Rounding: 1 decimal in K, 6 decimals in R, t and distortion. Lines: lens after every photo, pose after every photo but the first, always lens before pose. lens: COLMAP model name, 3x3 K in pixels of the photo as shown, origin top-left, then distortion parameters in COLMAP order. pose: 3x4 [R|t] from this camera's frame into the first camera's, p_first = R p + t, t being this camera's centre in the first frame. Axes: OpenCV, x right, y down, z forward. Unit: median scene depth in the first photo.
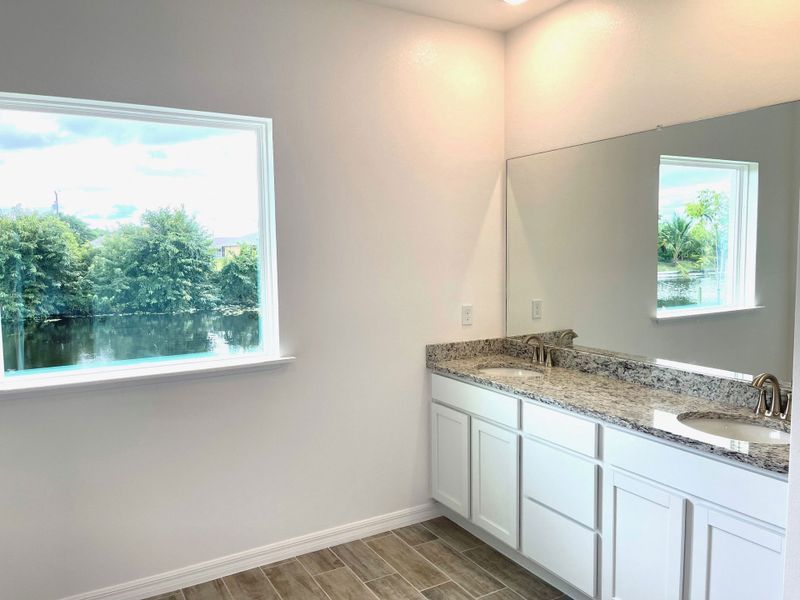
lens RADIAL K [[631.2, 0, 400.0], [0, 631.2, 300.0], [0, 0, 1]] dist [0.069182, -0.006129]
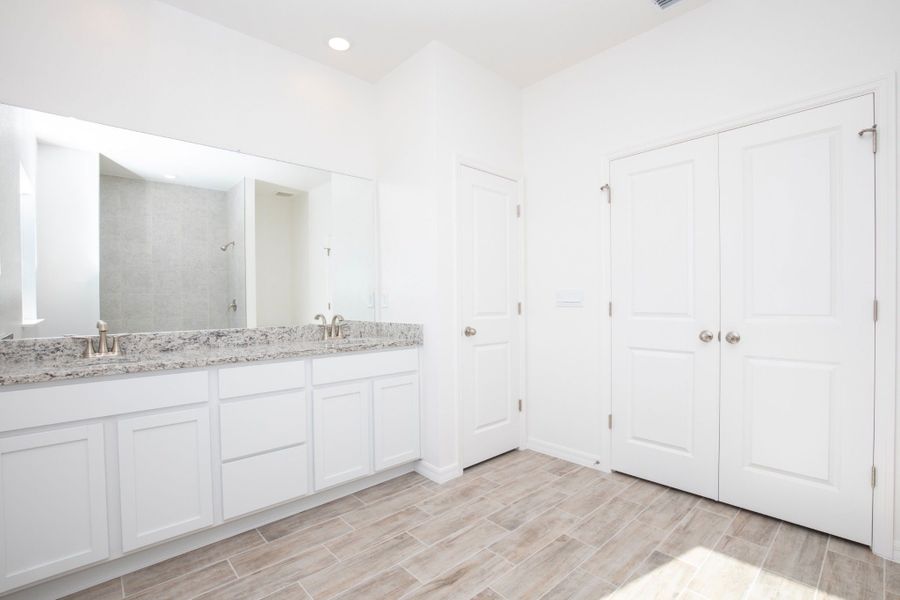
lens RADIAL K [[412.9, 0, 443.0], [0, 412.9, 310.3], [0, 0, 1]] dist [-0.015046, 0.009927]
pose [[-0.190376, -0.006509, 0.981690, -0.495361], [0.100921, 0.994550, 0.026165, 0.080391], [-0.976510, 0.104054, -0.188681, 0.725698]]
